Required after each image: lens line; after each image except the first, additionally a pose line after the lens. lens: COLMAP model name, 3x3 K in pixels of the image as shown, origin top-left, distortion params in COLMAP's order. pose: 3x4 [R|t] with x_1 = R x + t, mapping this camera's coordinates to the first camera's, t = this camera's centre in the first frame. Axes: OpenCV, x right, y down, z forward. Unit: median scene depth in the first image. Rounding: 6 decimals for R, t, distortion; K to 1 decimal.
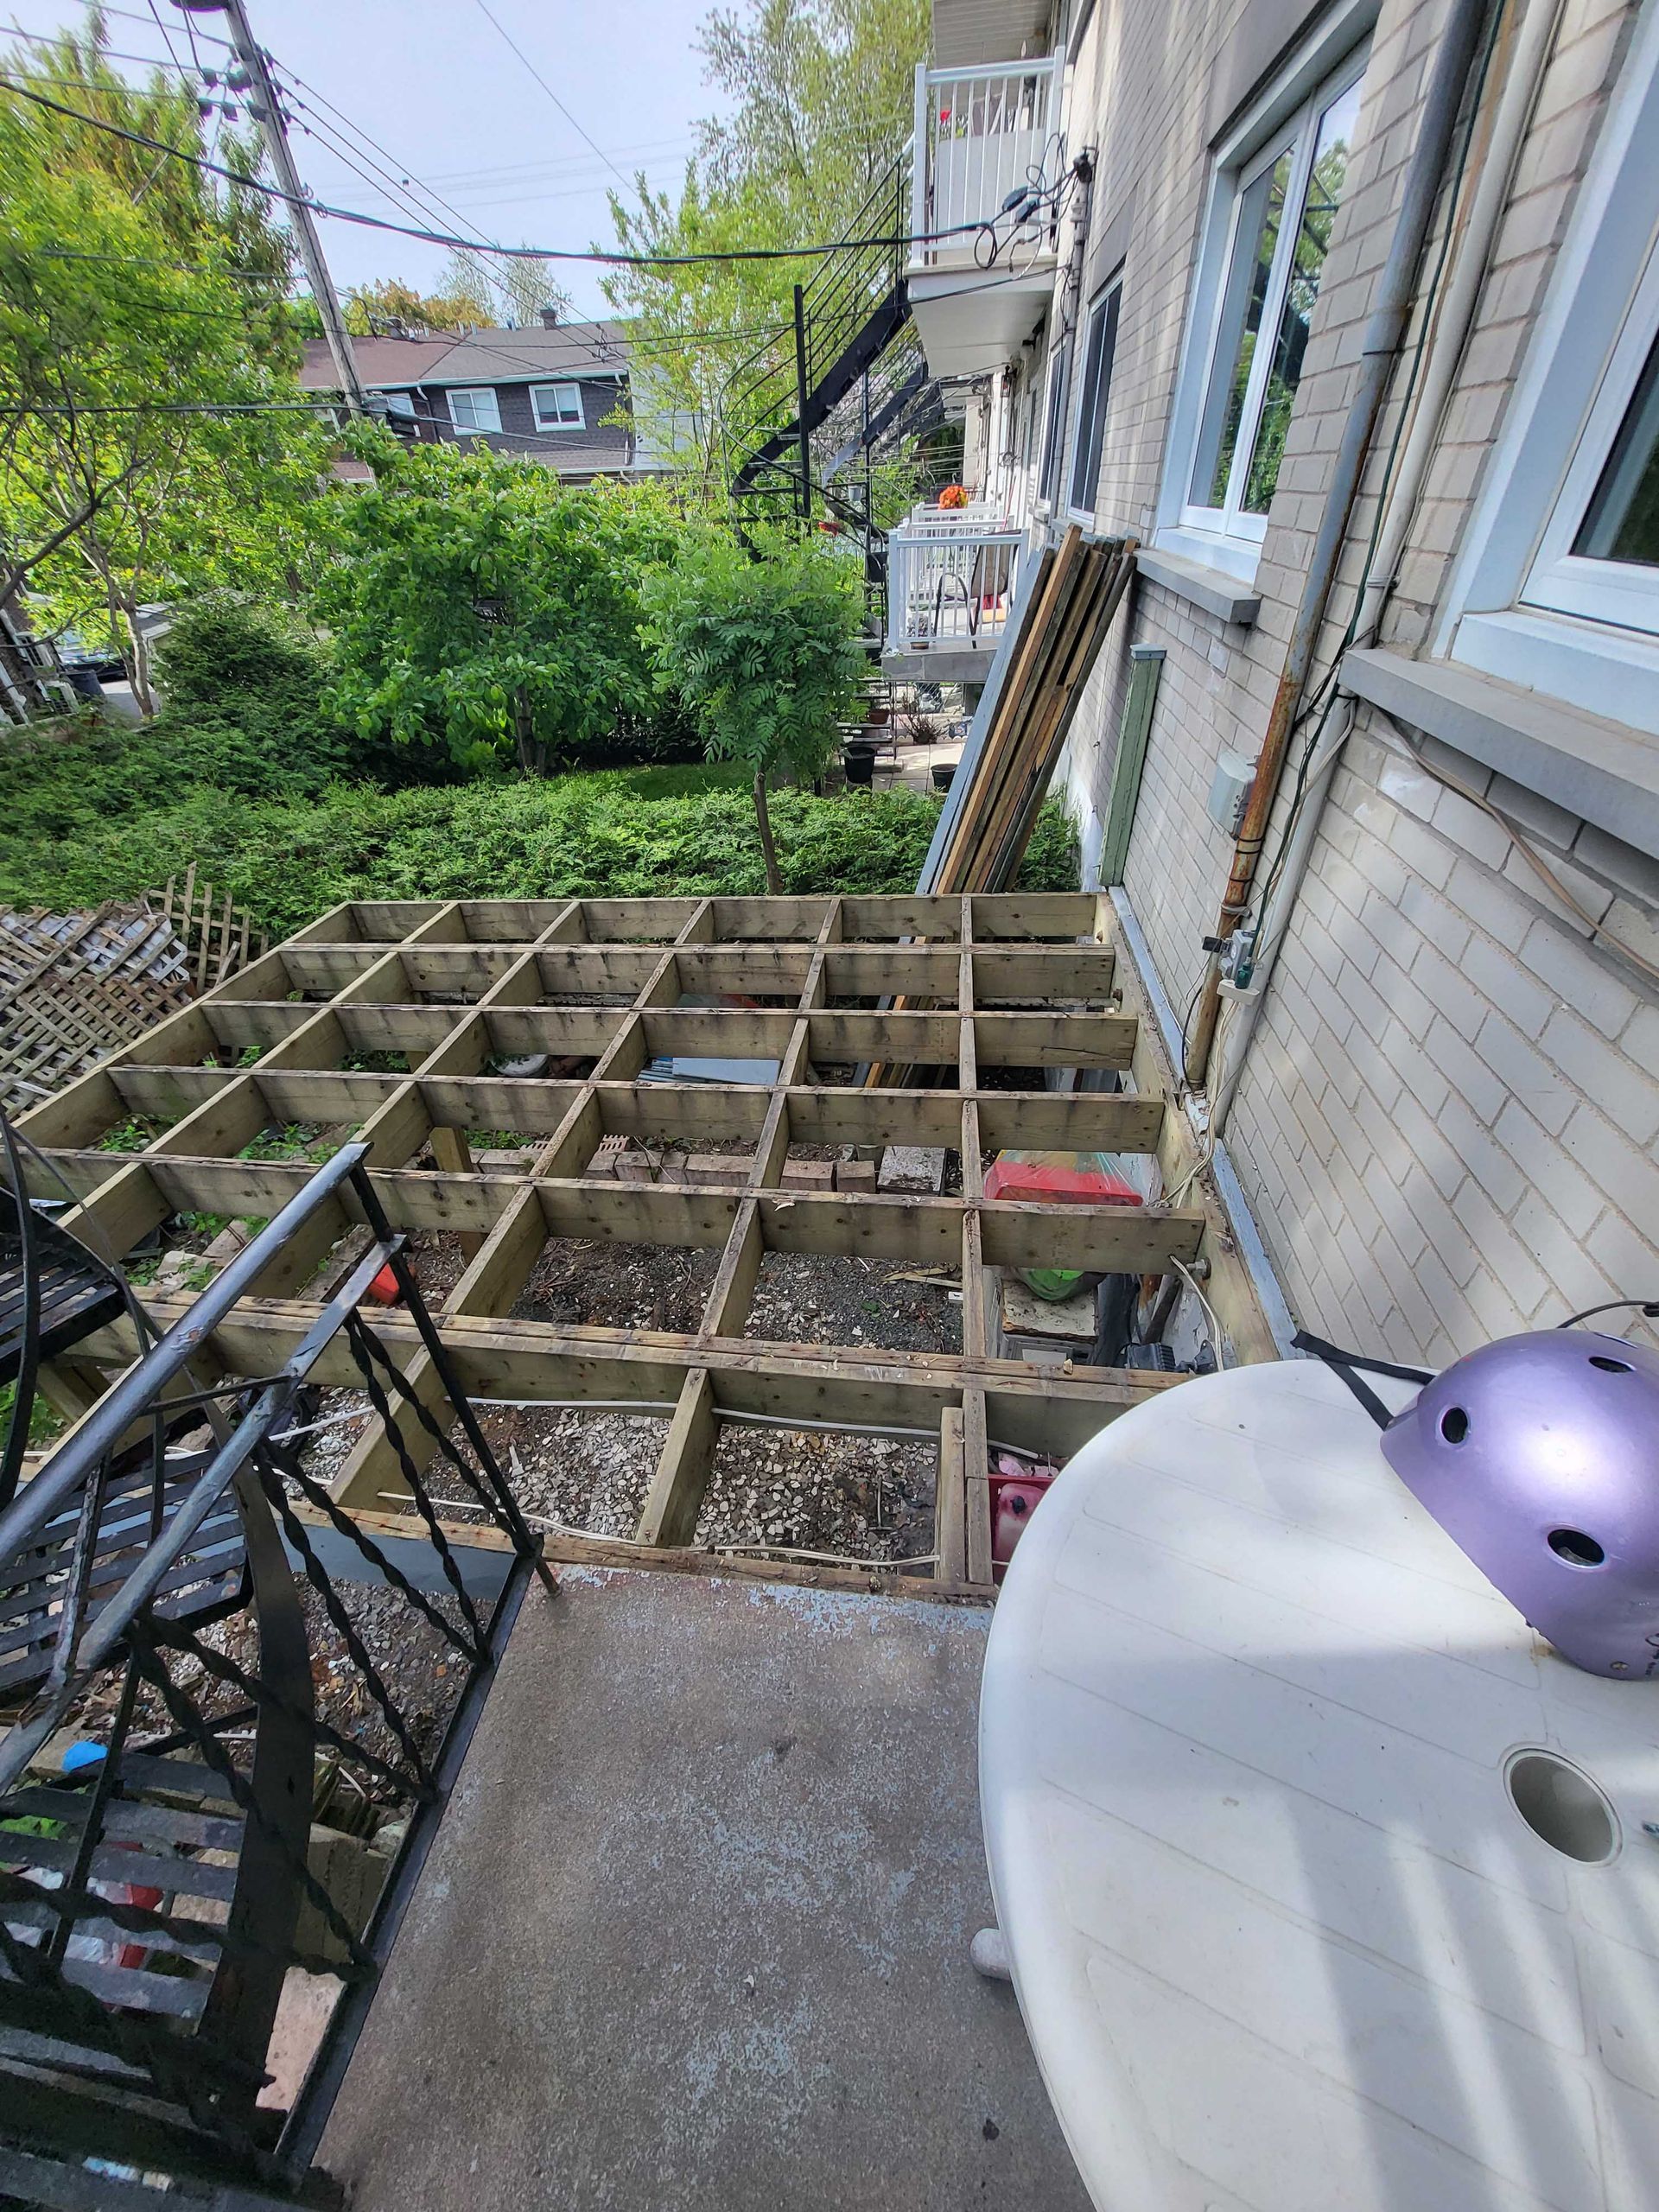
lens RADIAL K [[856.5, 0, 823.2], [0, 856.5, 1109.7], [0, 0, 1]] dist [0.001167, -0.001107]
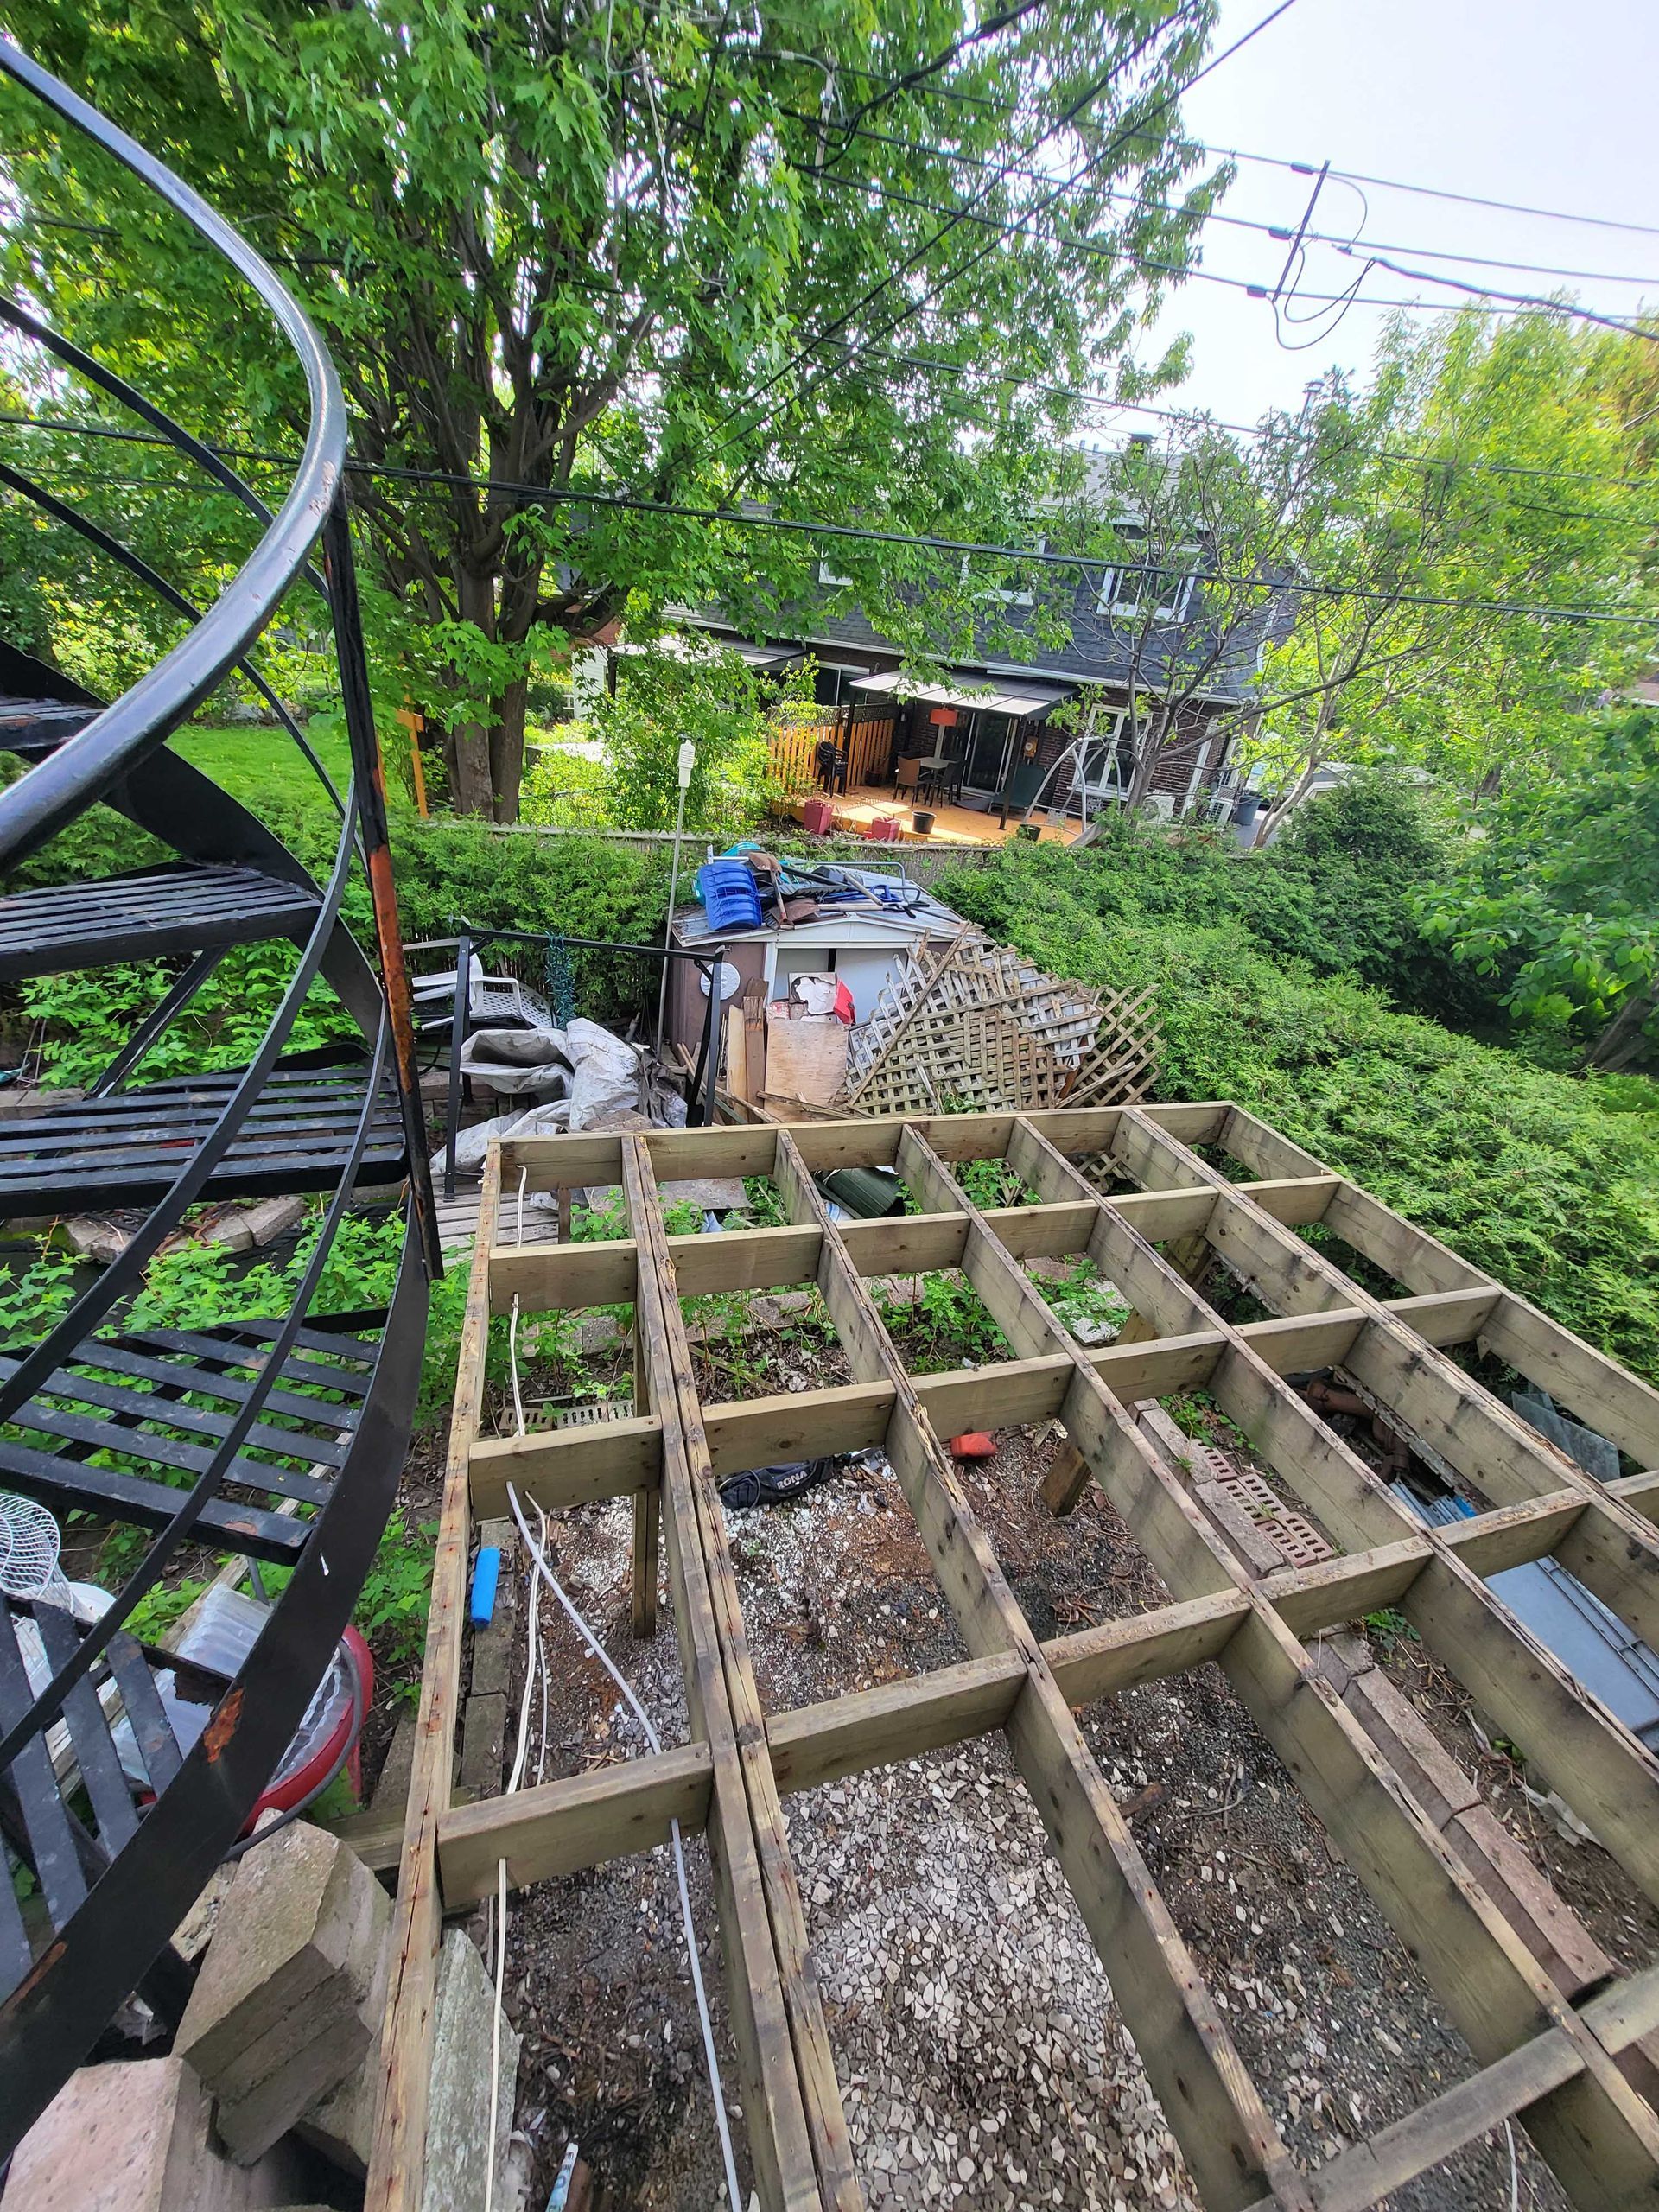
lens RADIAL K [[856.5, 0, 824.3], [0, 856.5, 1107.7], [0, 0, 1]] dist [0.001167, -0.001107]
pose [[0.411295, 0.525340, -0.744885, -0.066570], [-0.638397, 0.749322, 0.175972, -0.103905], [0.650604, 0.403156, 0.643568, 0.150293]]
